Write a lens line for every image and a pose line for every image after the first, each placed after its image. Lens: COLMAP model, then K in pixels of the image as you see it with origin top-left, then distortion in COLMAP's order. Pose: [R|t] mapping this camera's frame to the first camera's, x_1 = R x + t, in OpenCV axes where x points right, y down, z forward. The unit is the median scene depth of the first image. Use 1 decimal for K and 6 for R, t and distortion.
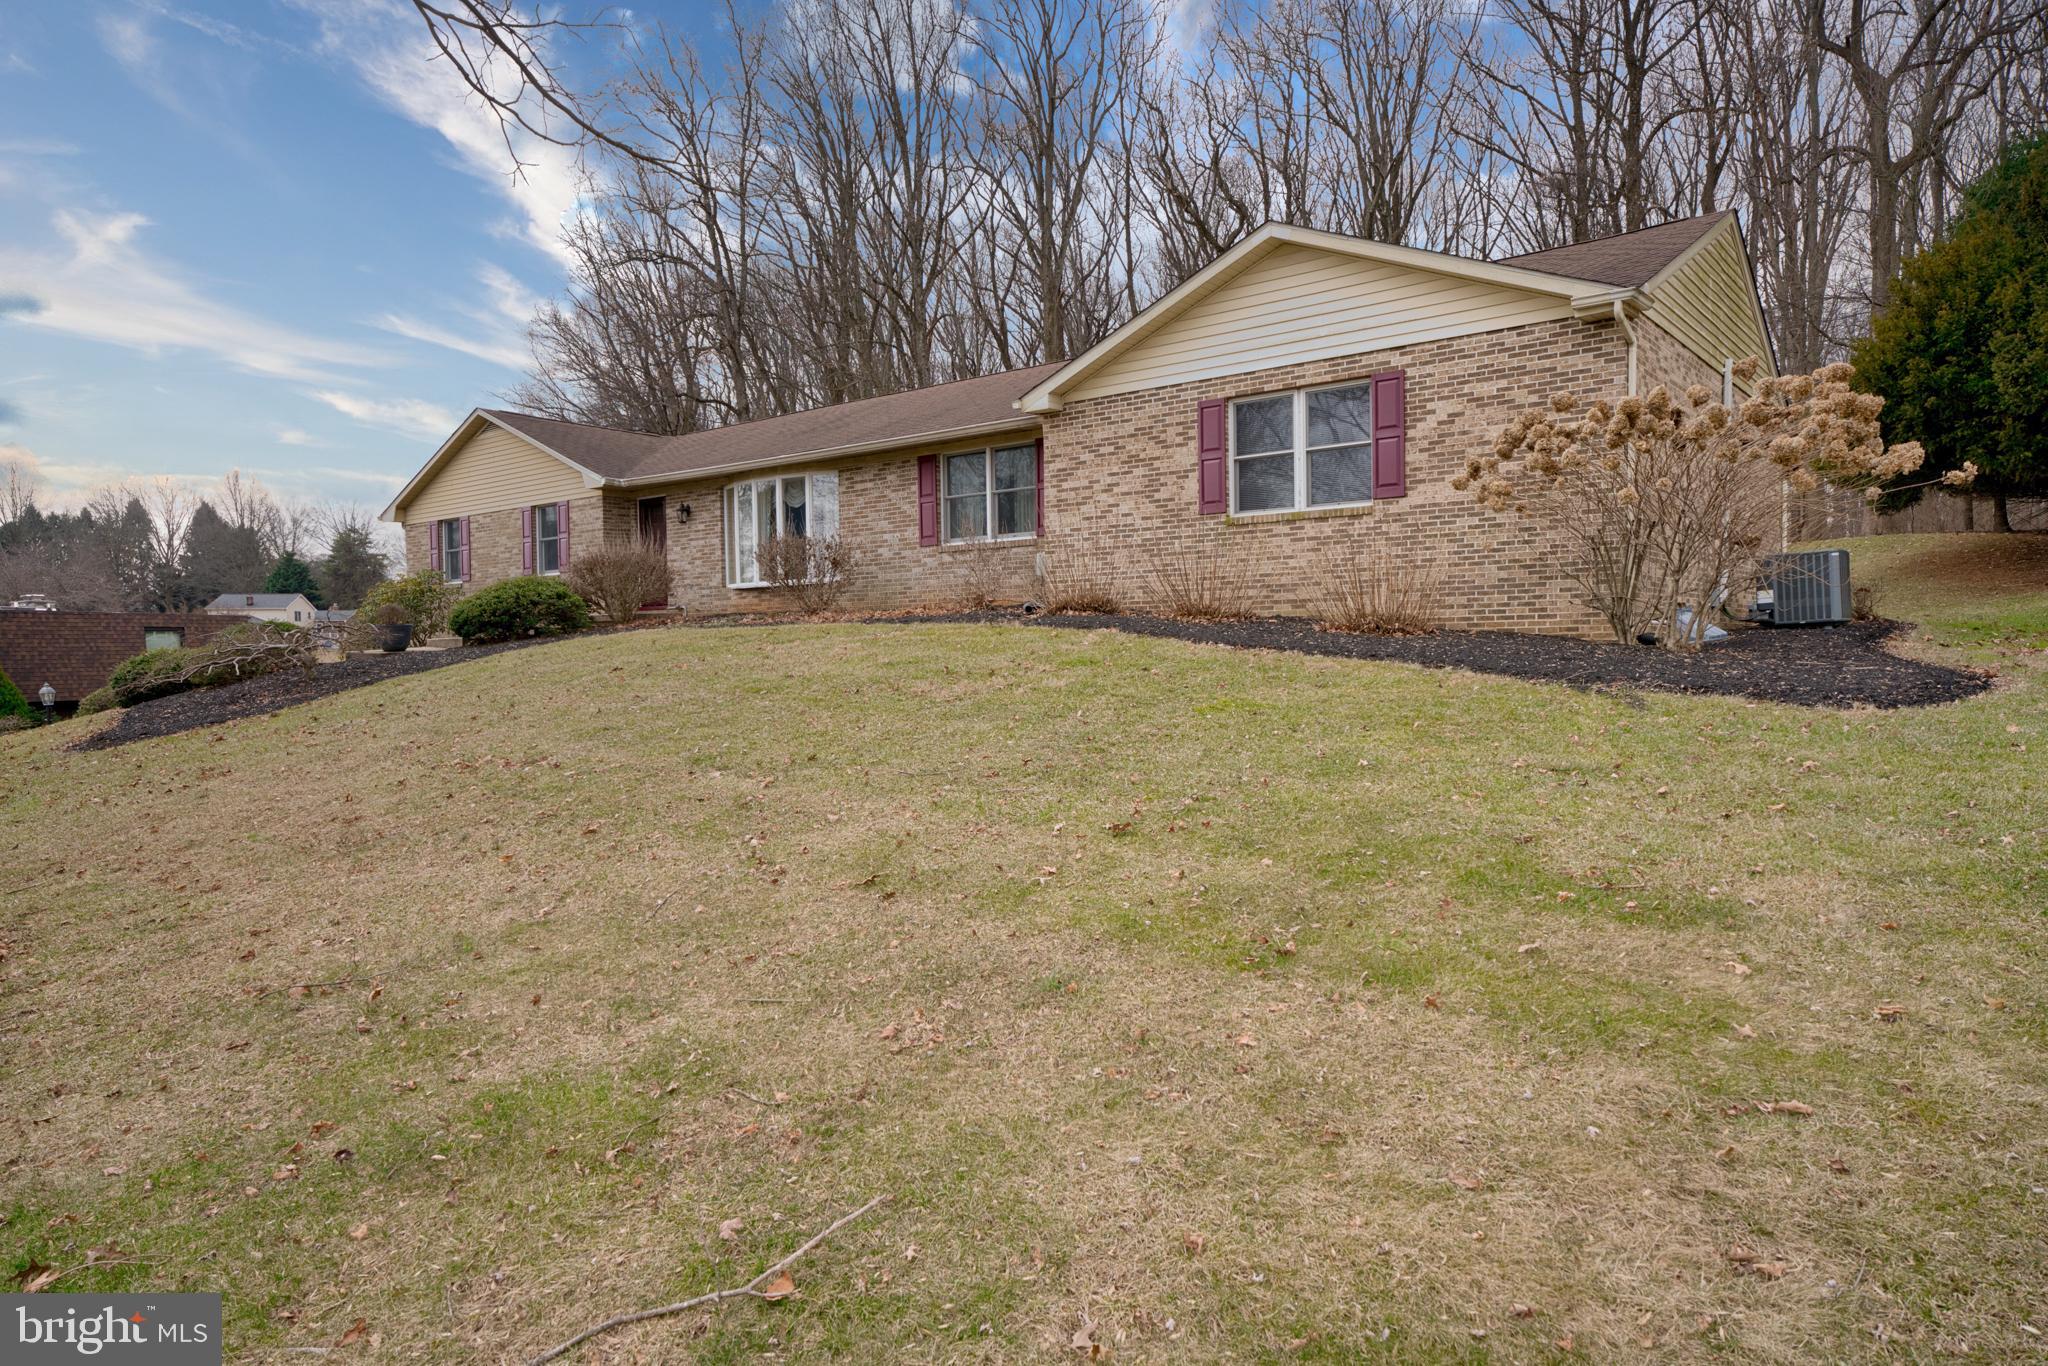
lens RADIAL K [[1272.1, 0, 1023.4], [0, 1272.1, 682.6], [0, 0, 1]] dist [-0.004736, -0.000208]
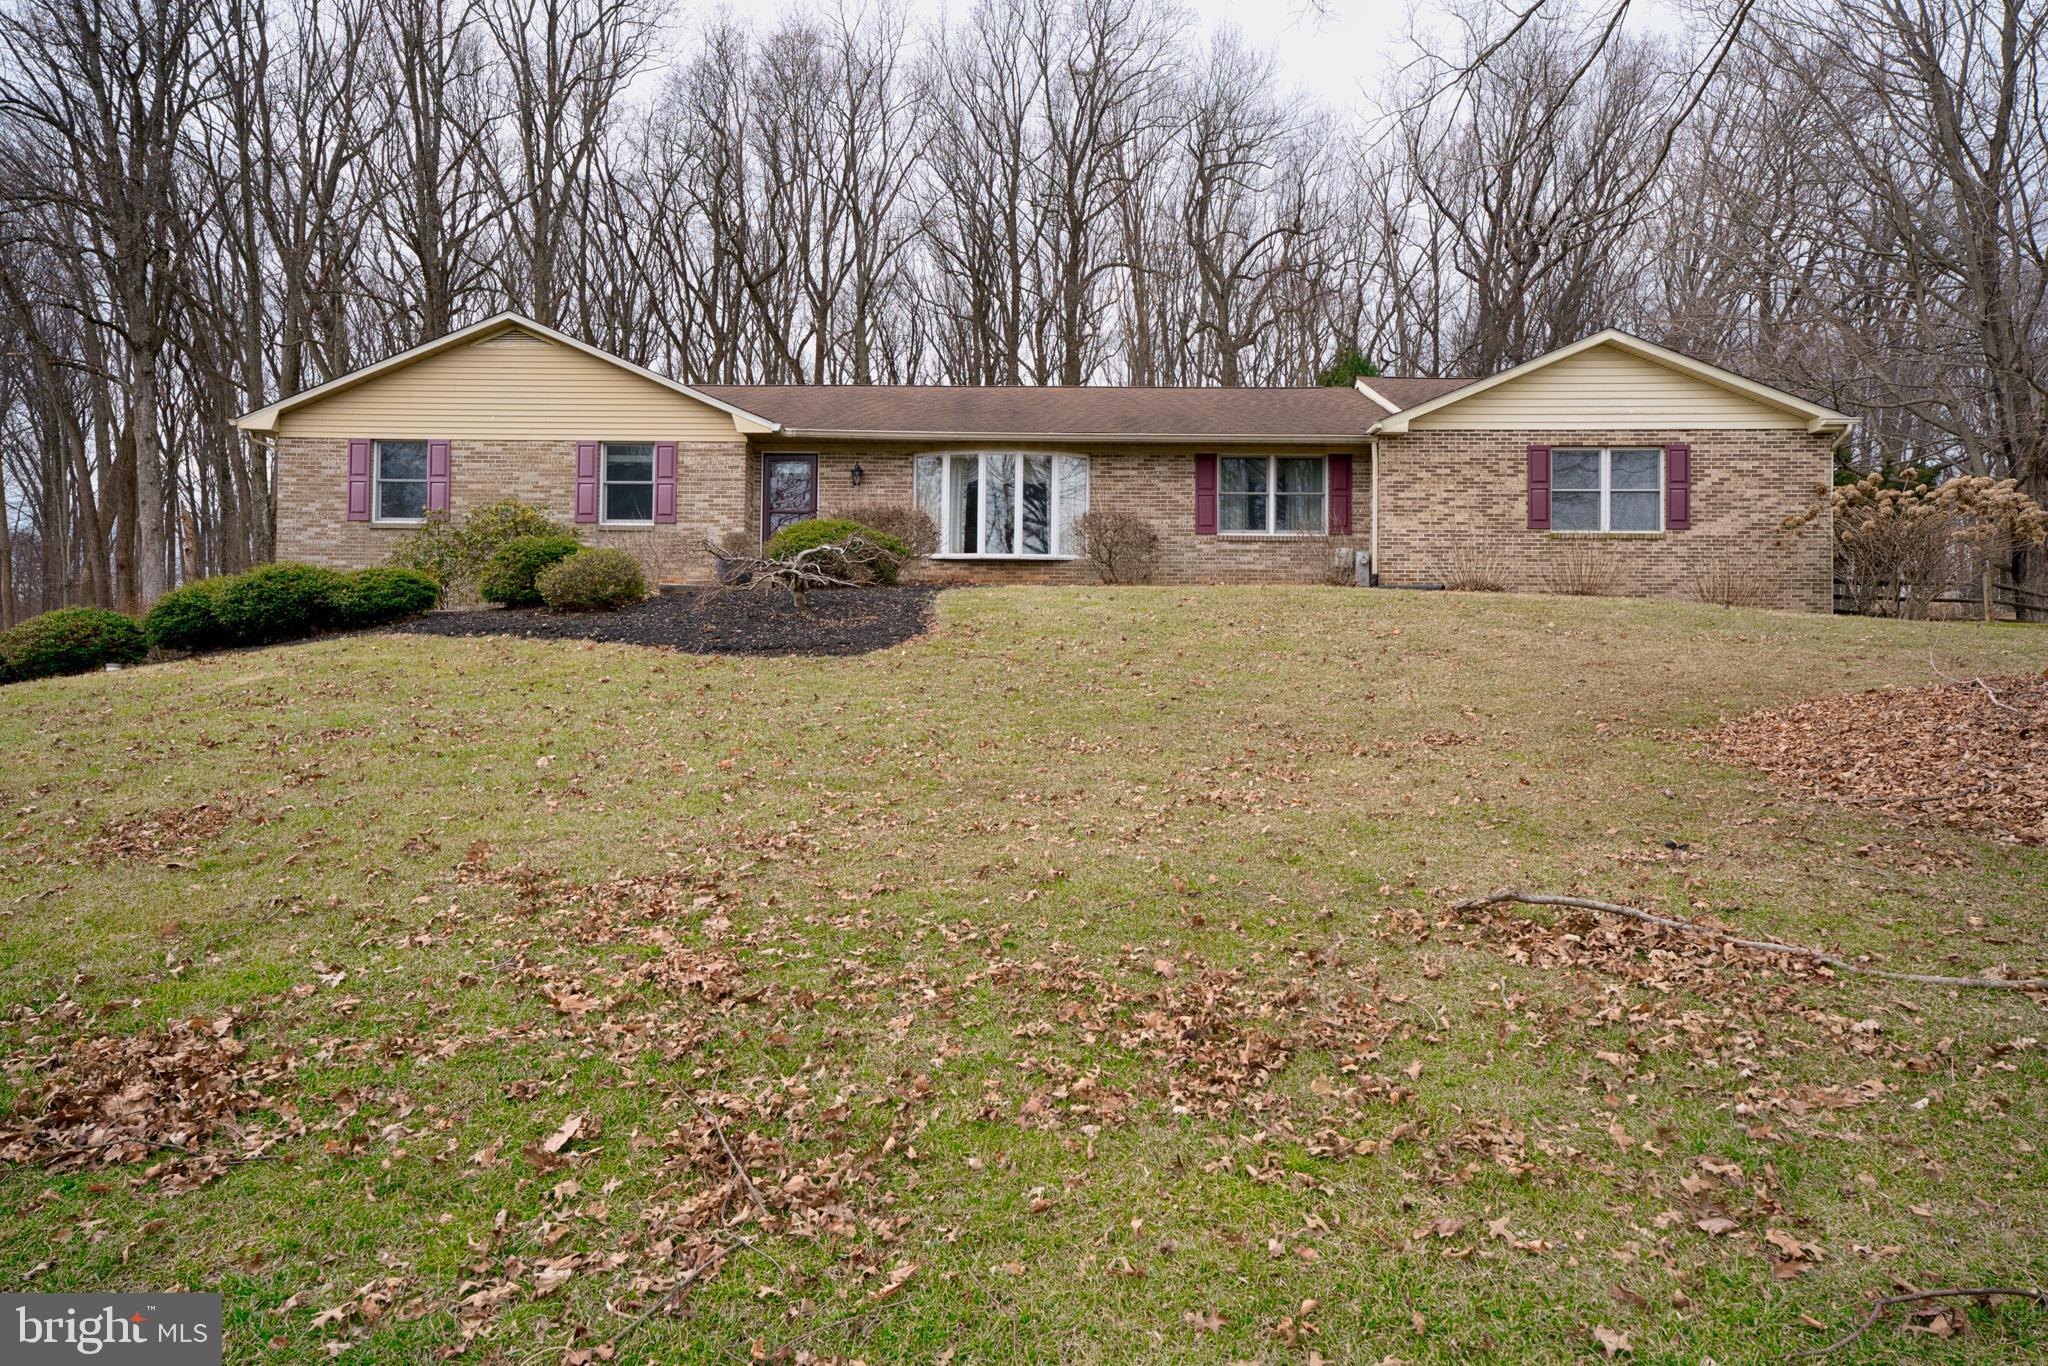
lens RADIAL K [[1318.7, 0, 1022.9], [0, 1318.7, 682.8], [0, 0, 1]] dist [0.033117, -0.000151]
pose [[0.783081, 0.031674, 0.621113, -1.144488], [-0.002798, 0.998872, -0.047410, 0.098873], [-0.621914, 0.035388, 0.782286, 0.240302]]
